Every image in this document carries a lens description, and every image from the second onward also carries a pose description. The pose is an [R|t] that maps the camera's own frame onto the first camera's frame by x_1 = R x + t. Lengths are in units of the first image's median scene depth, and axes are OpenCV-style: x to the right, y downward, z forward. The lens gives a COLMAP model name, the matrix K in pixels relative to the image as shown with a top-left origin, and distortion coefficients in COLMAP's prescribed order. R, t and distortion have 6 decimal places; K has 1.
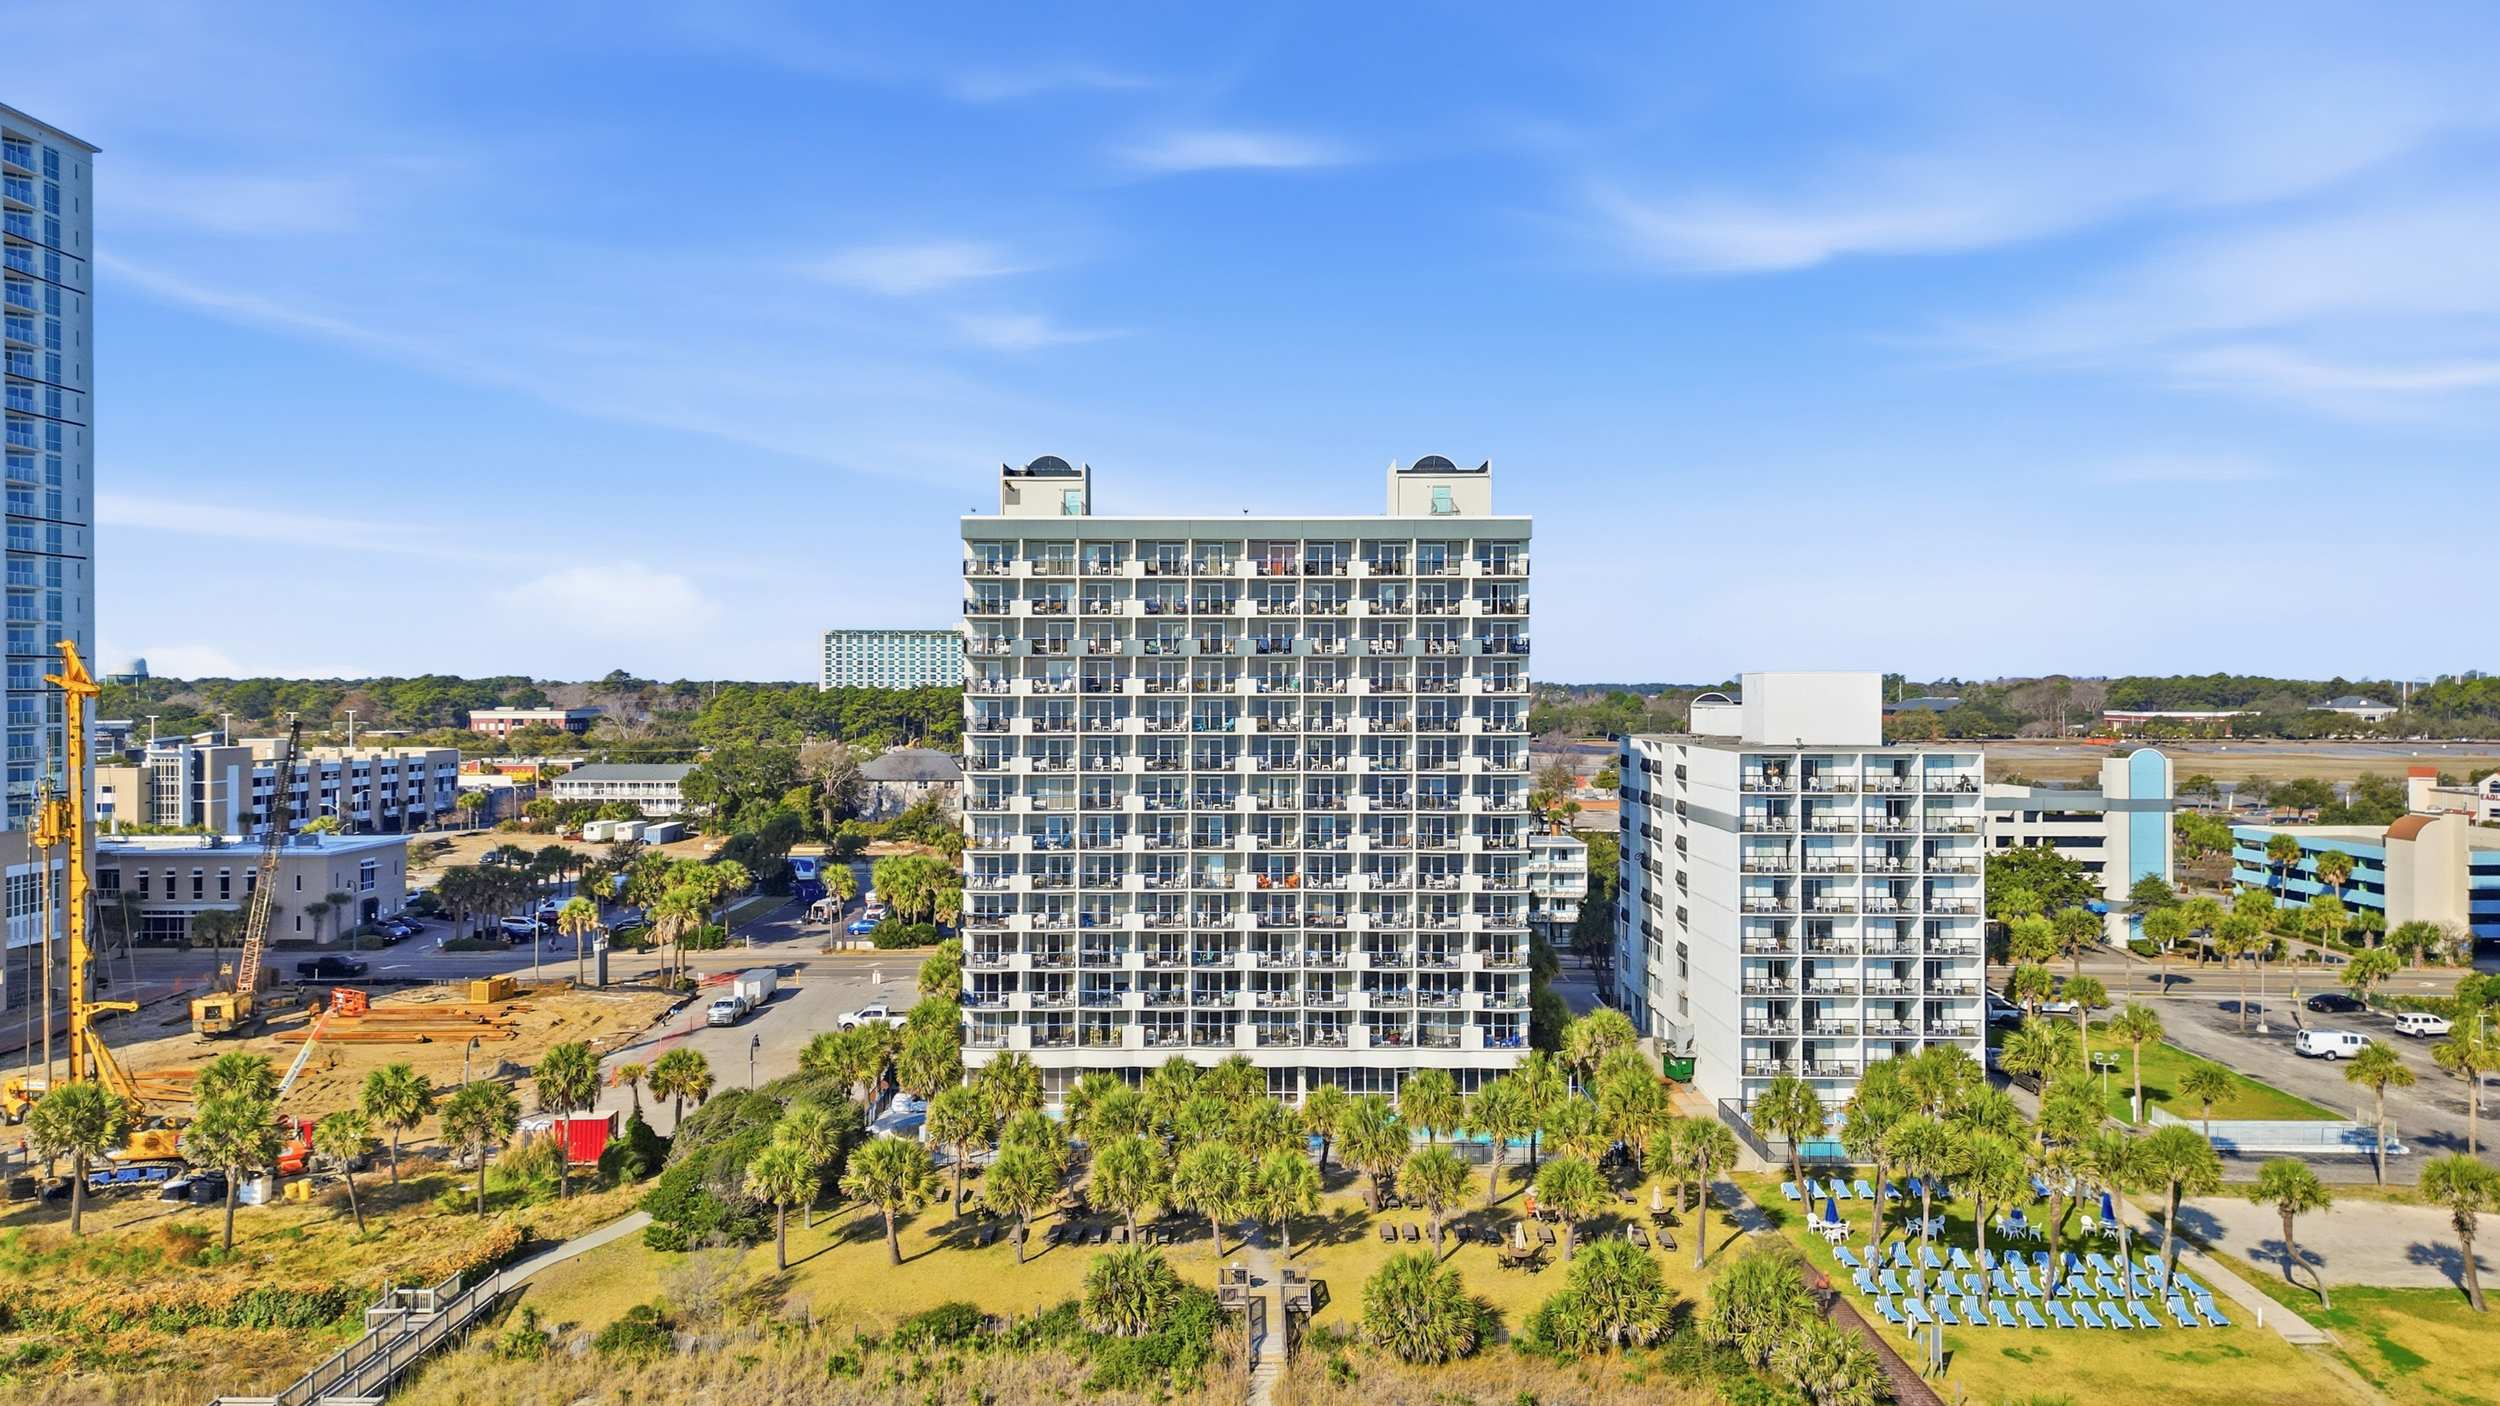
lens RADIAL K [[1796.0, 0, 1250.0], [0, 1796.0, 703.0], [0, 0, 1]] dist [0.129161, -0.131803]
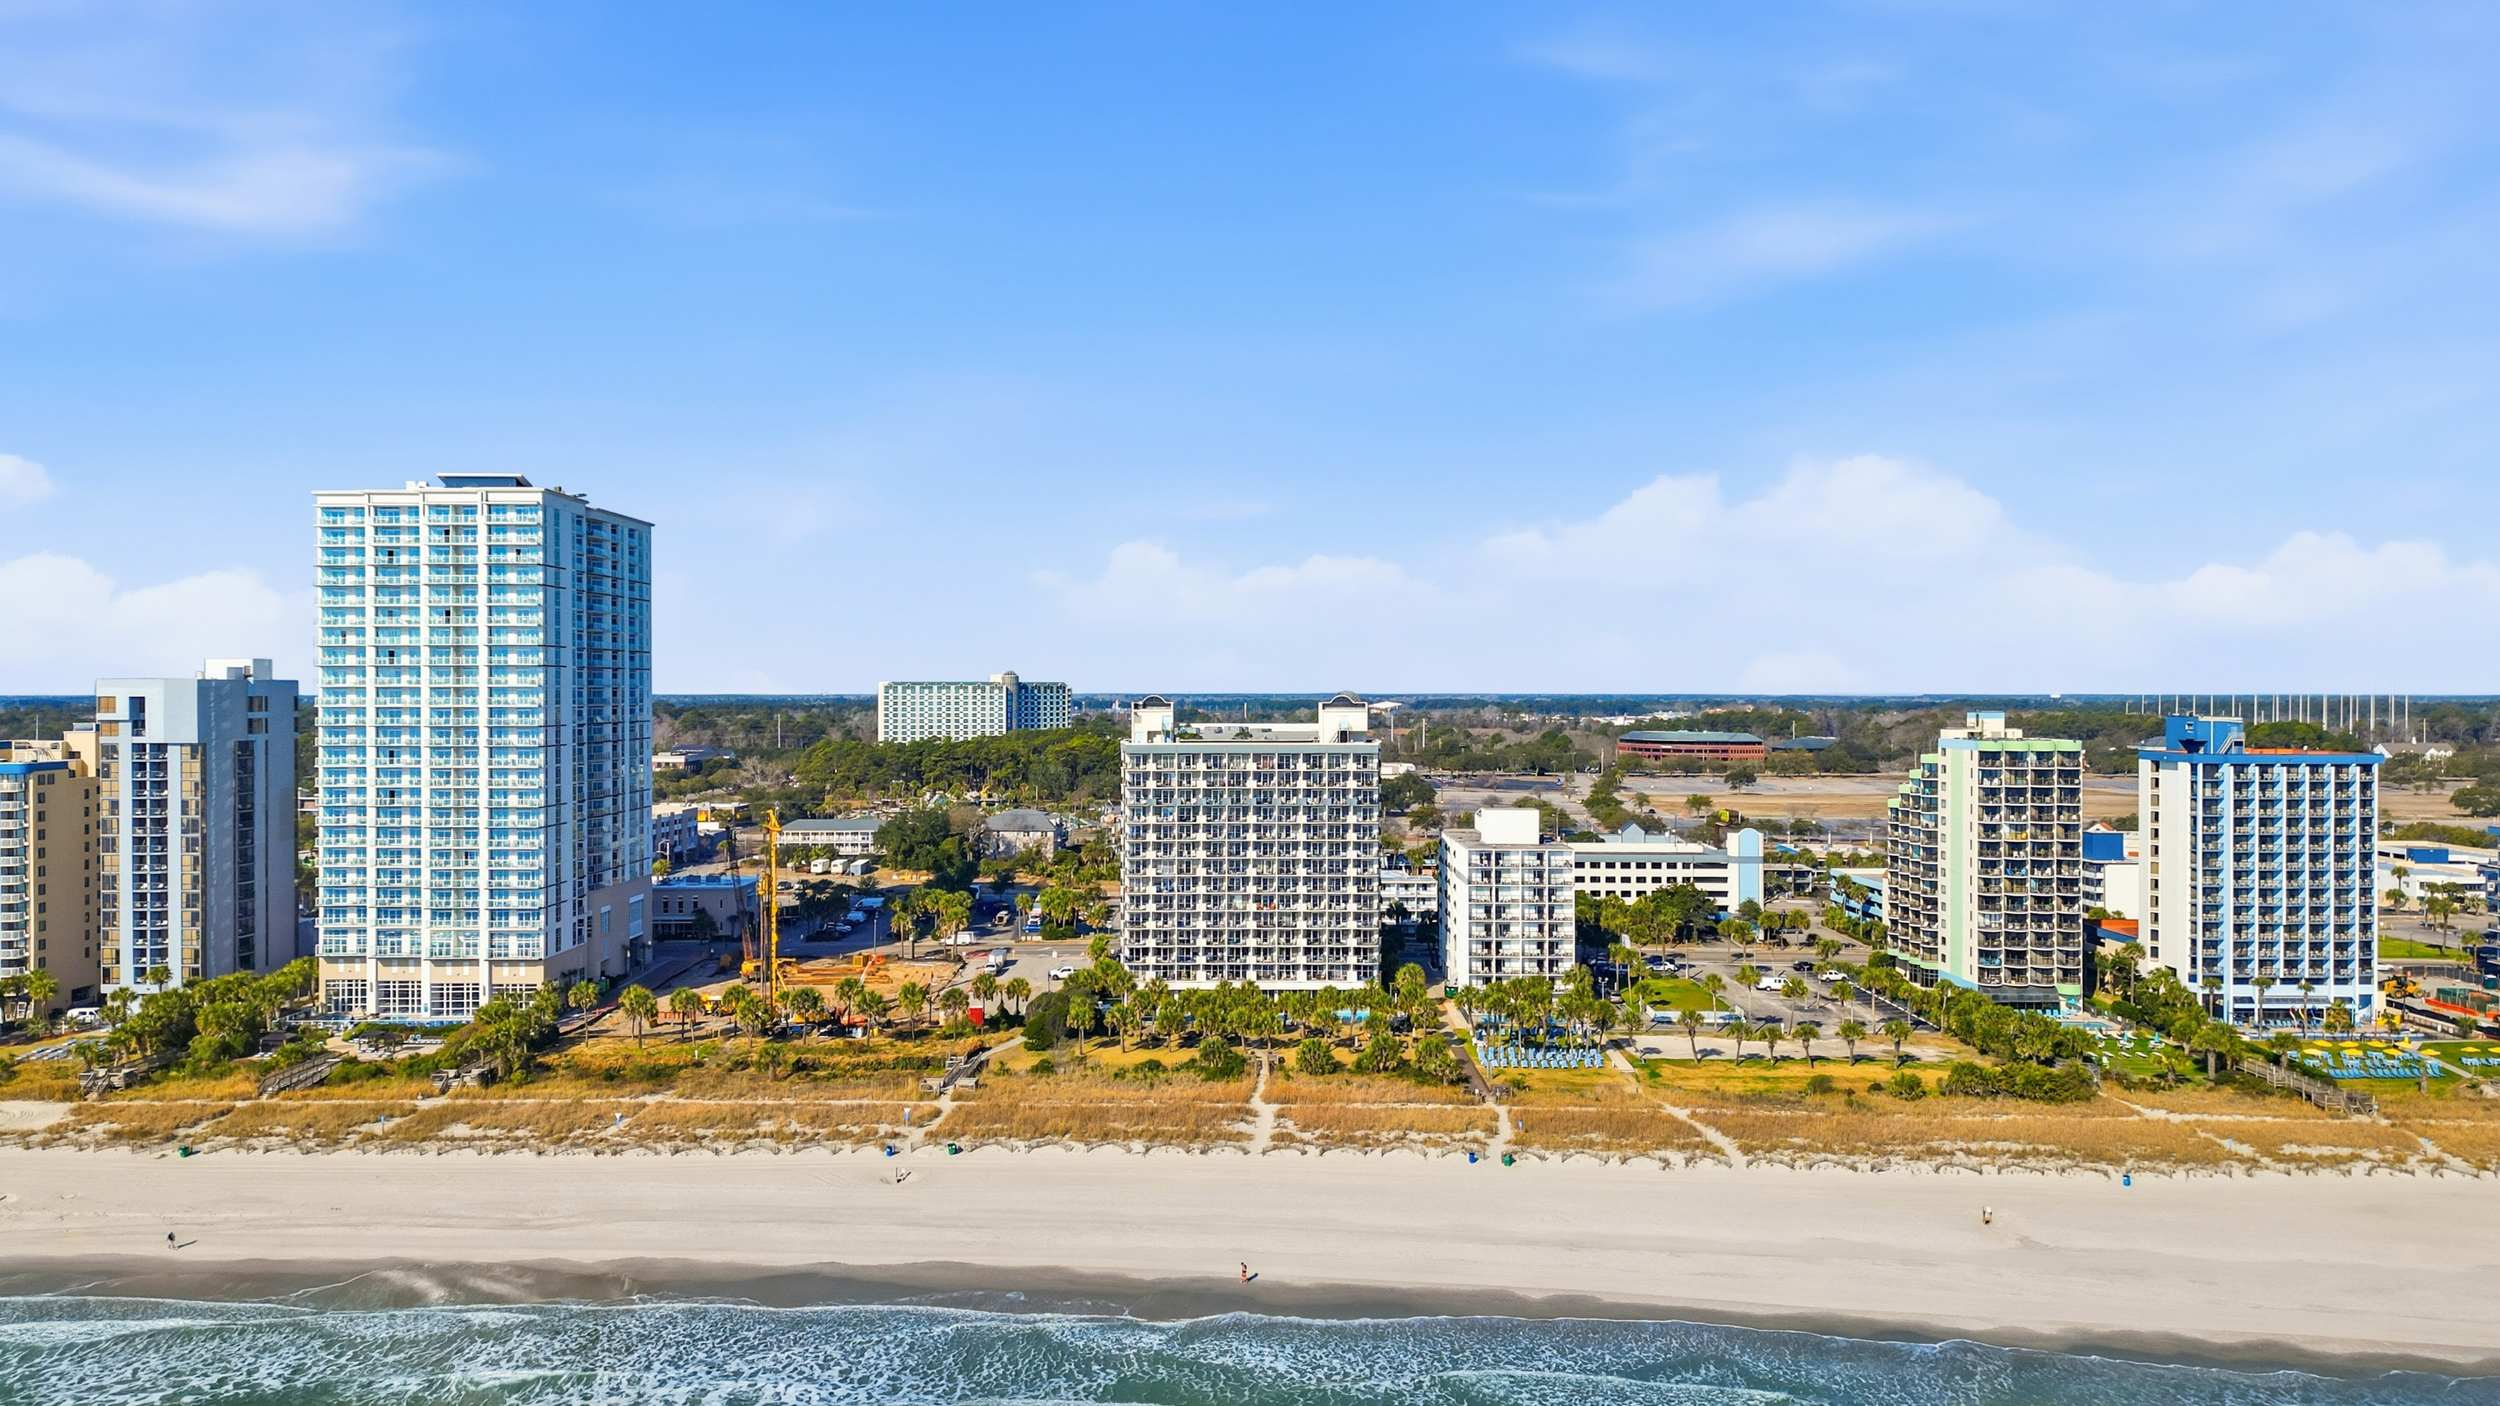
lens RADIAL K [[1796.0, 0, 1250.0], [0, 1796.0, 703.0], [0, 0, 1]] dist [0.129161, -0.131803]
pose [[0.999961, 0.000906, 0.008769, -0.023851], [-0.000880, 0.999995, -0.003007, -0.146739], [-0.008772, 0.002999, 0.999957, -1.229266]]
